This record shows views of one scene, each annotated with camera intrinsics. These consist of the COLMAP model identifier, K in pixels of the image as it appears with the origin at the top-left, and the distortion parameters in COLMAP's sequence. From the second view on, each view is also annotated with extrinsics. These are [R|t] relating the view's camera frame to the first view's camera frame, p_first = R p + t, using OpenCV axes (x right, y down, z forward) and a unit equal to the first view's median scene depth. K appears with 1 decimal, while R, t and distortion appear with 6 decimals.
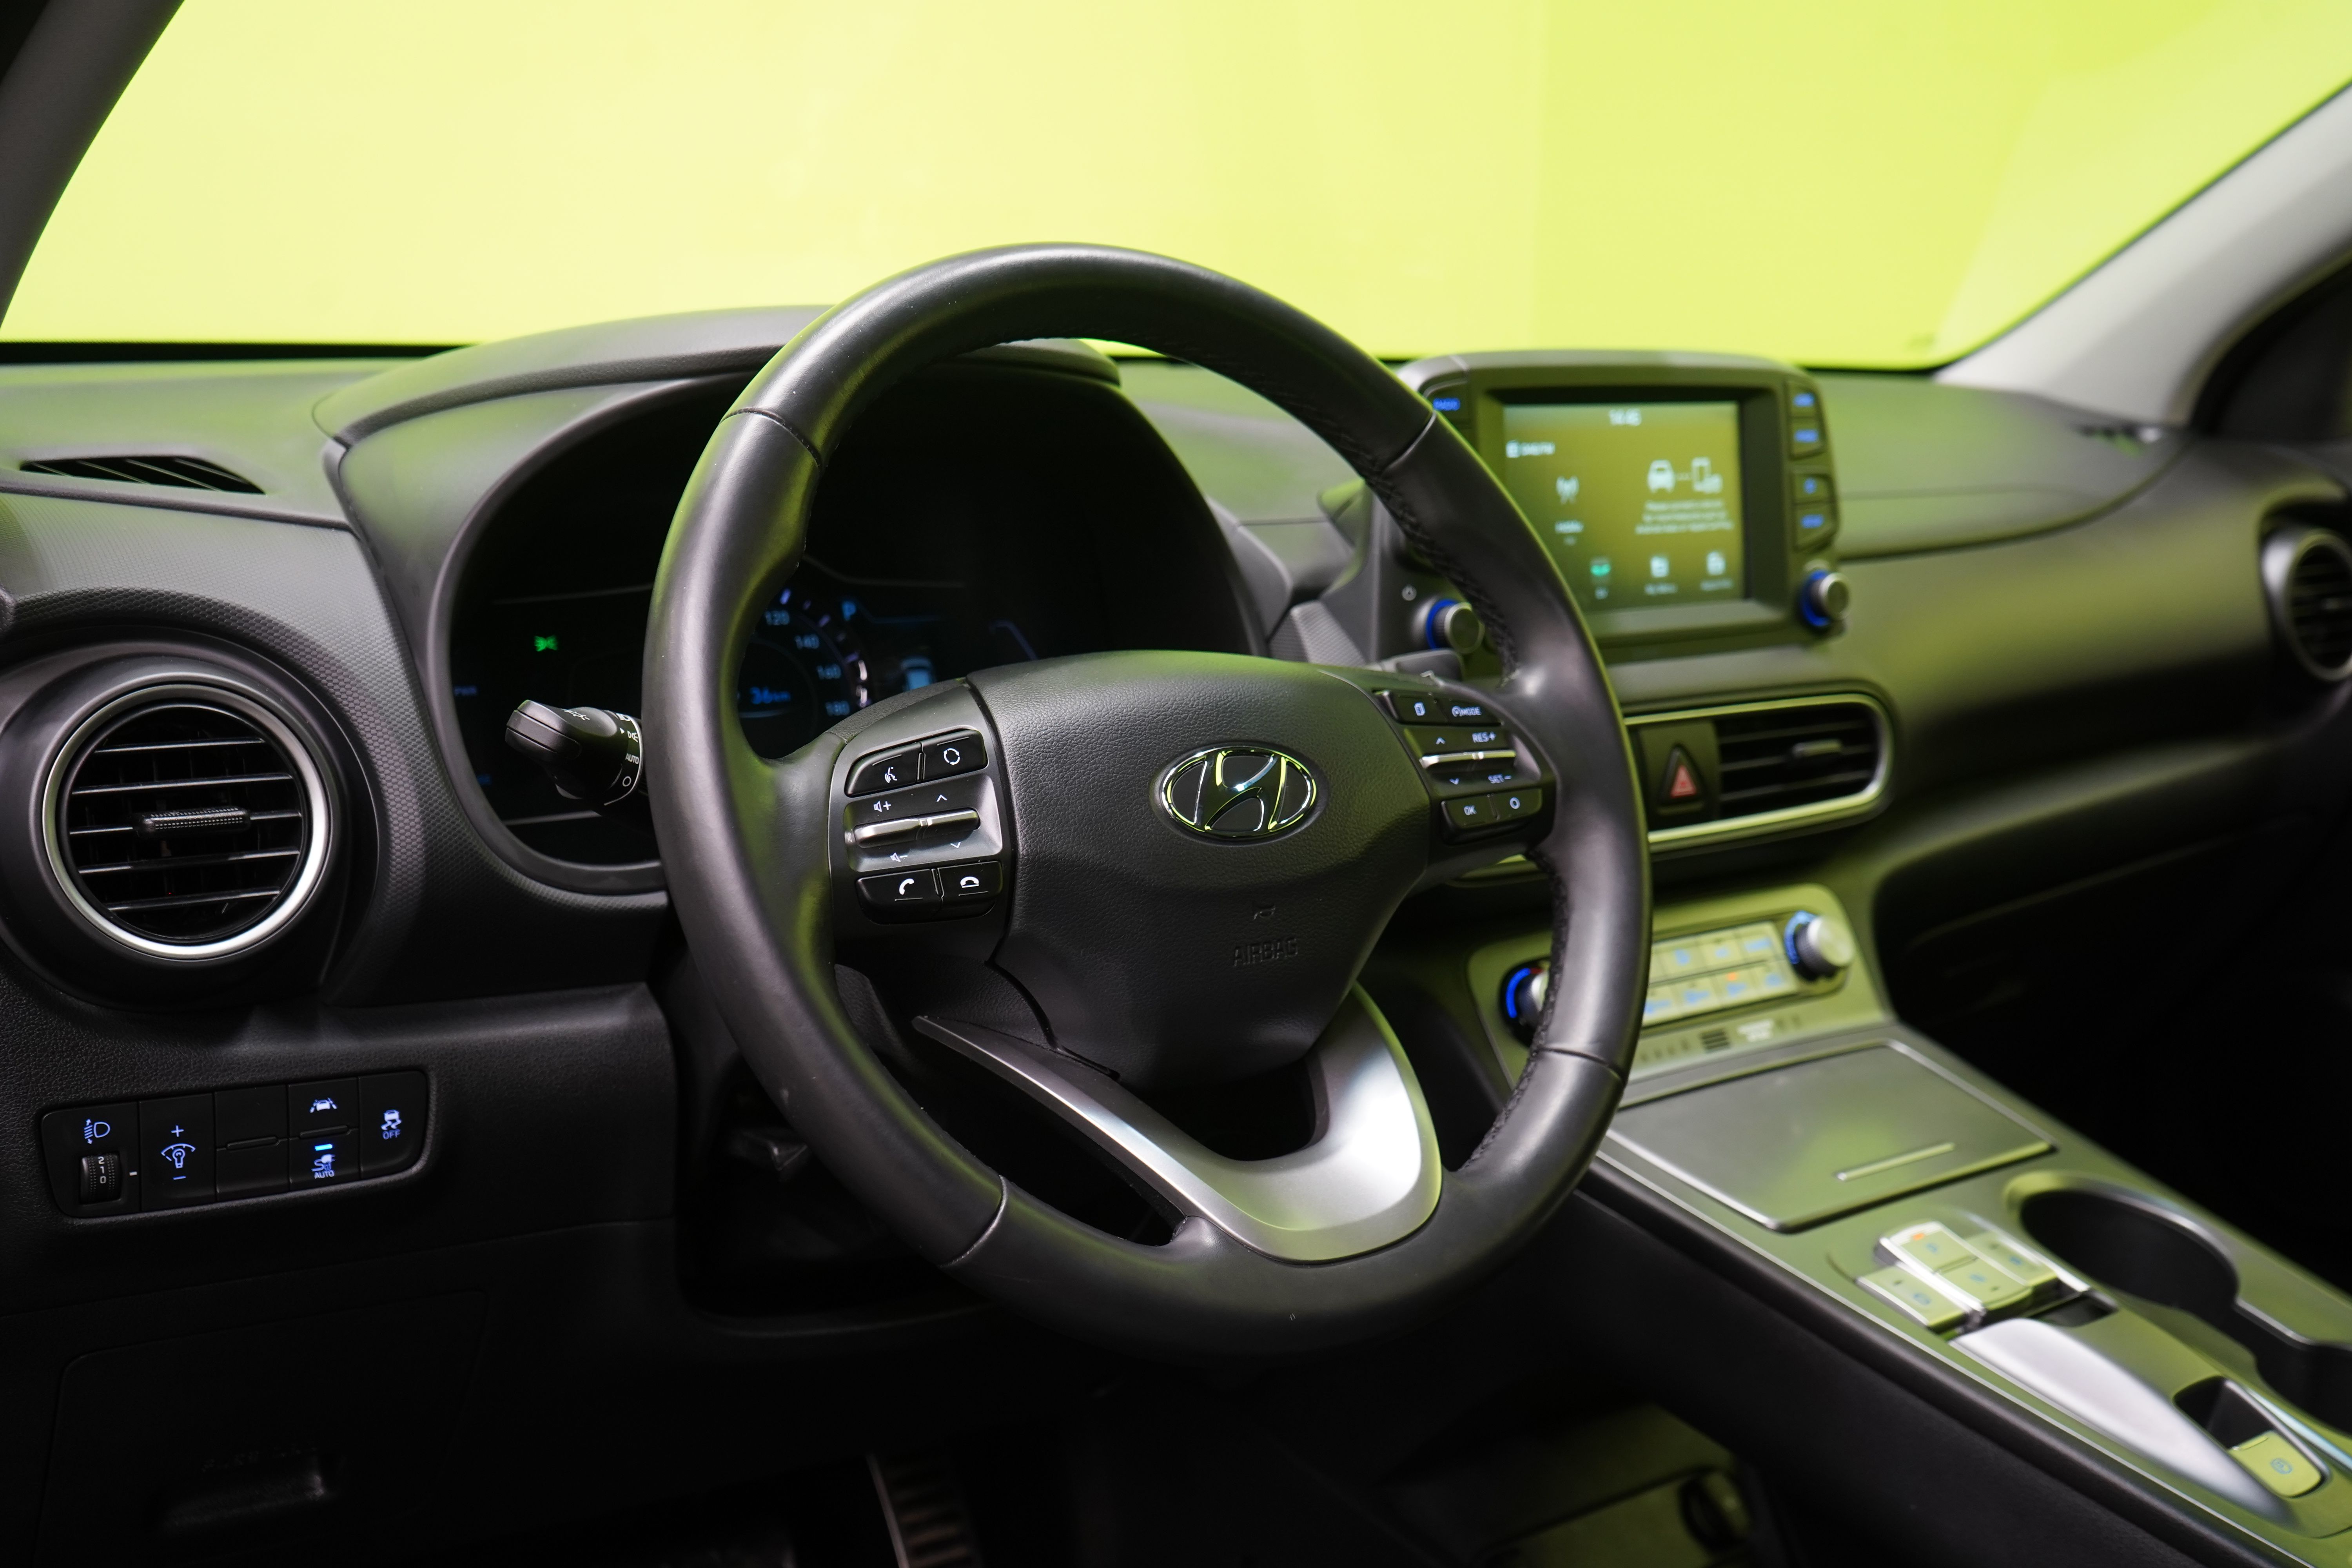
lens RADIAL K [[2404.9, 0, 1176.0], [0, 2404.9, 784.0], [0, 0, 1]] dist [0.011478, 0.003395]
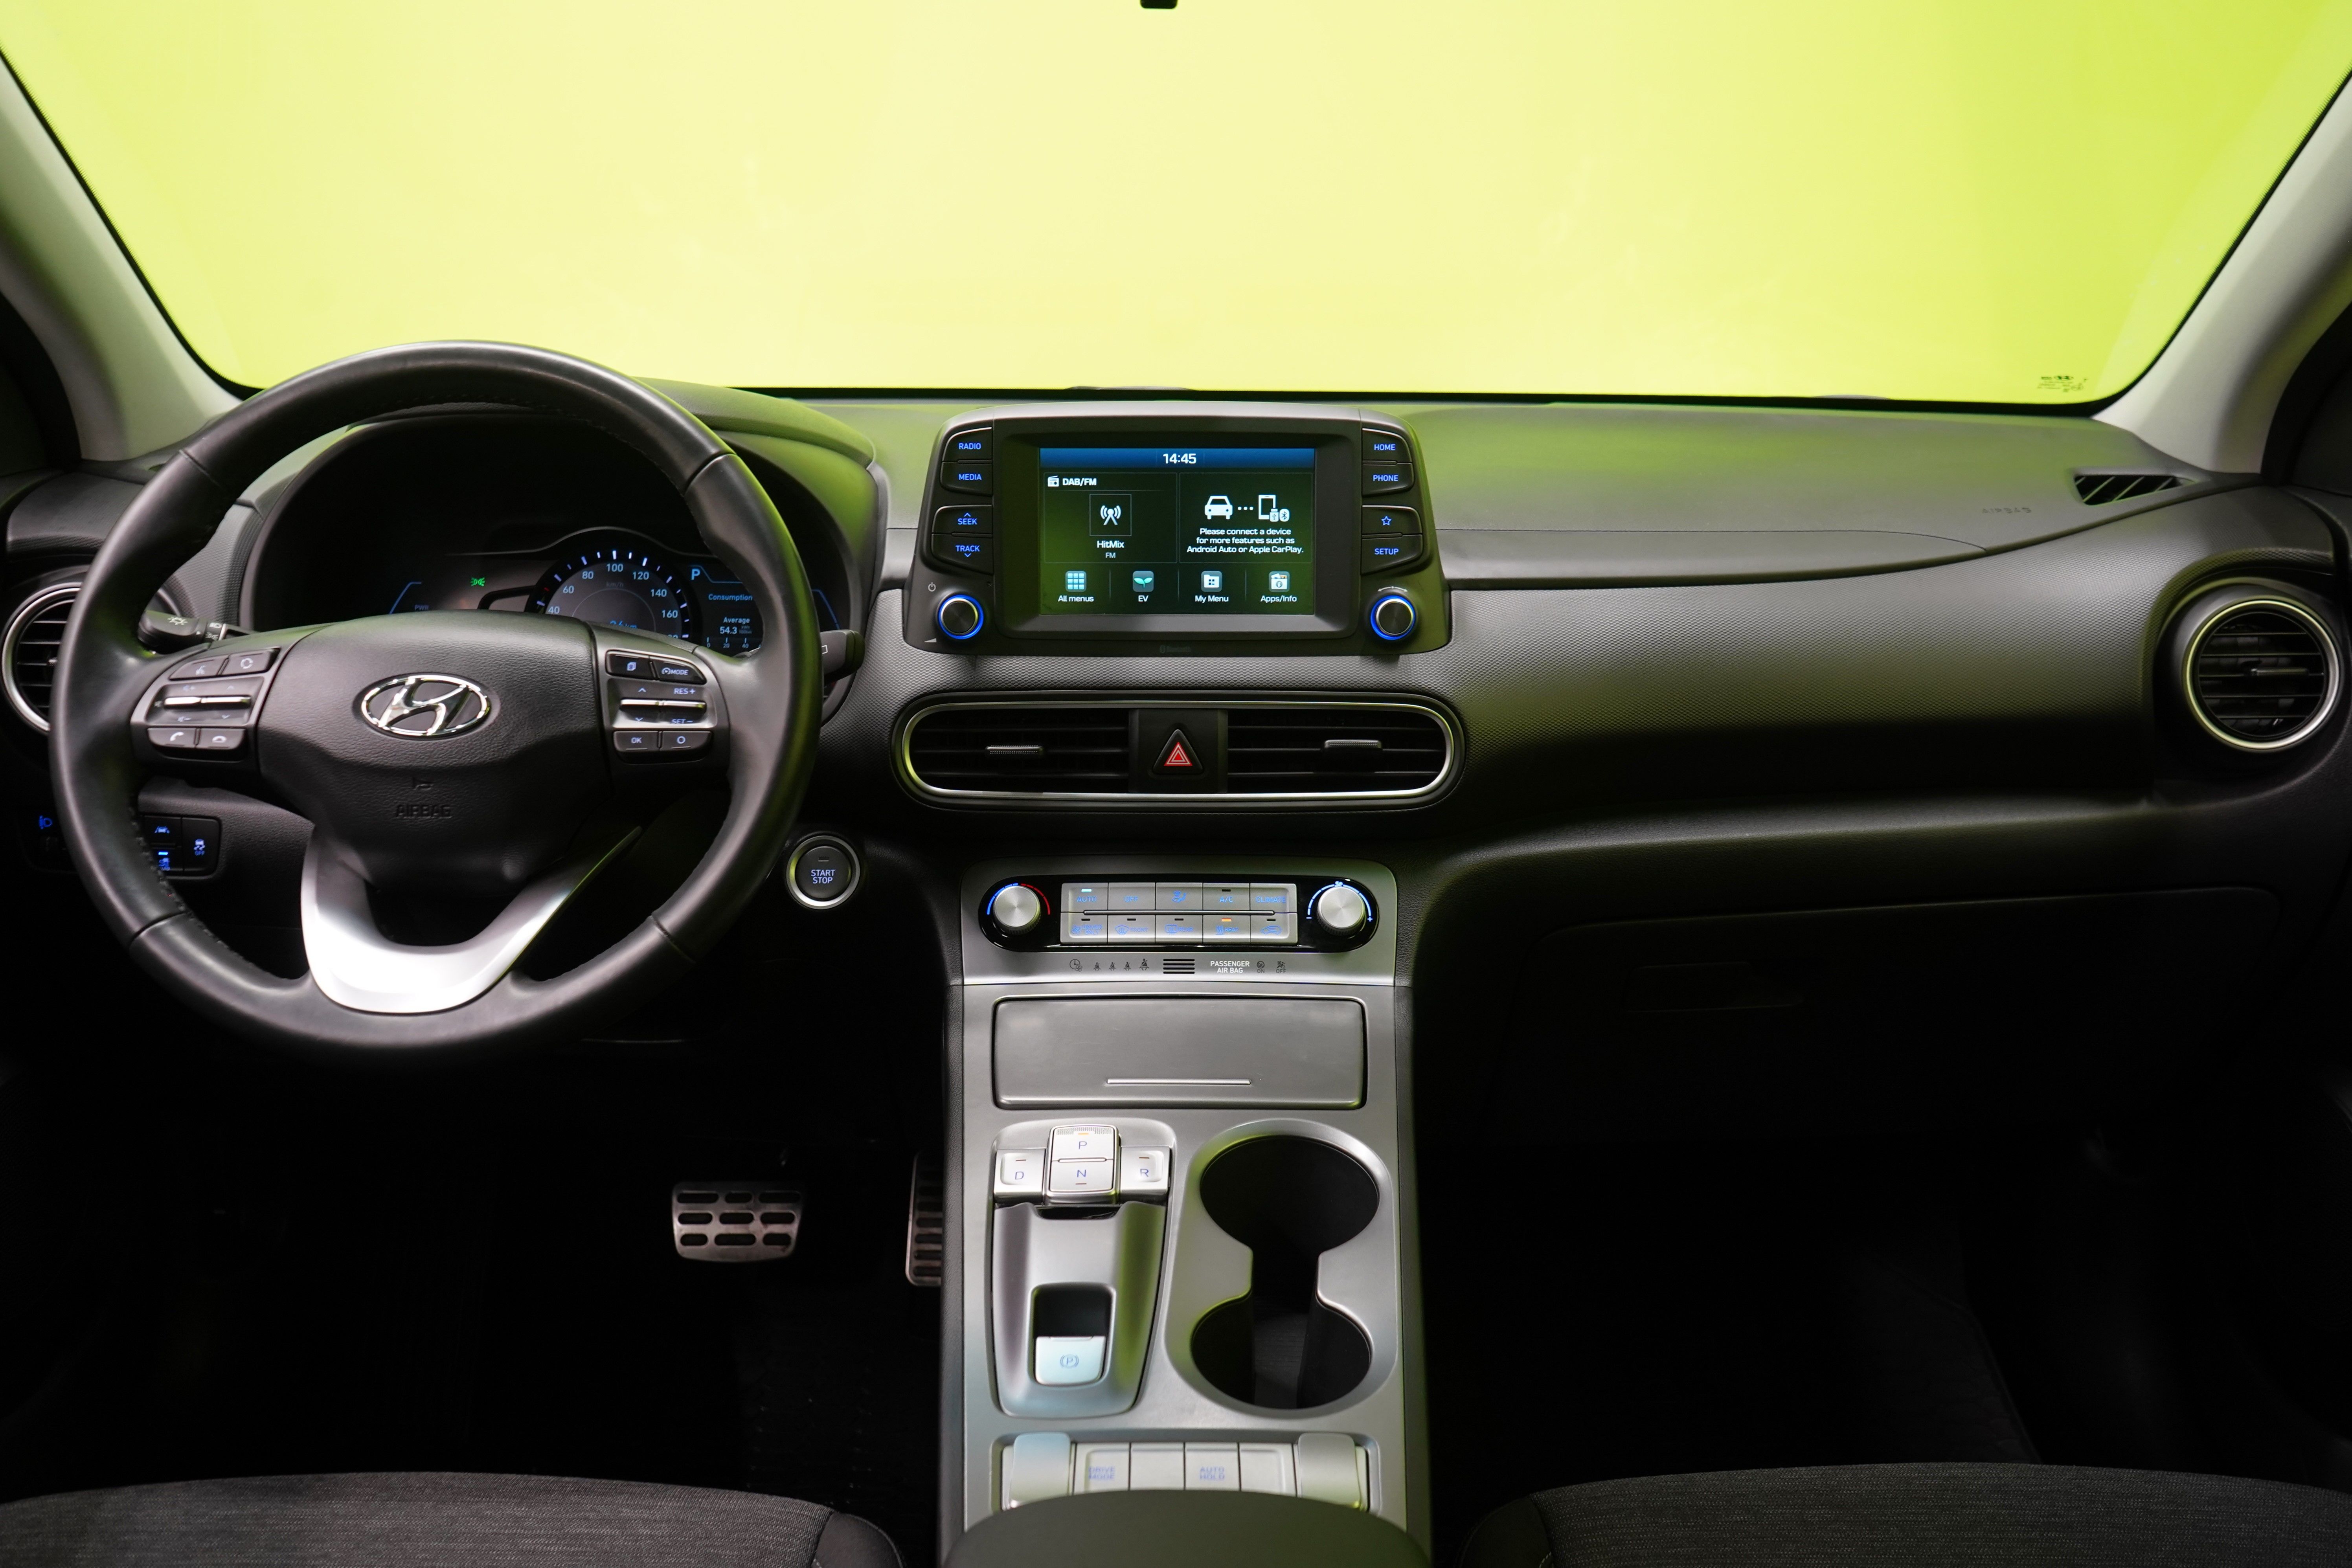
lens RADIAL K [[1966.0, 0, 1176.0], [0, 1966.0, 784.0], [0, 0, 1]] dist [-0.004072, -0.000769]
pose [[0.812723, 0.125218, -0.569036, 0.772644], [-0.100932, 0.992125, 0.074165, -0.060320], [0.573842, -0.002841, 0.818961, 0.170264]]
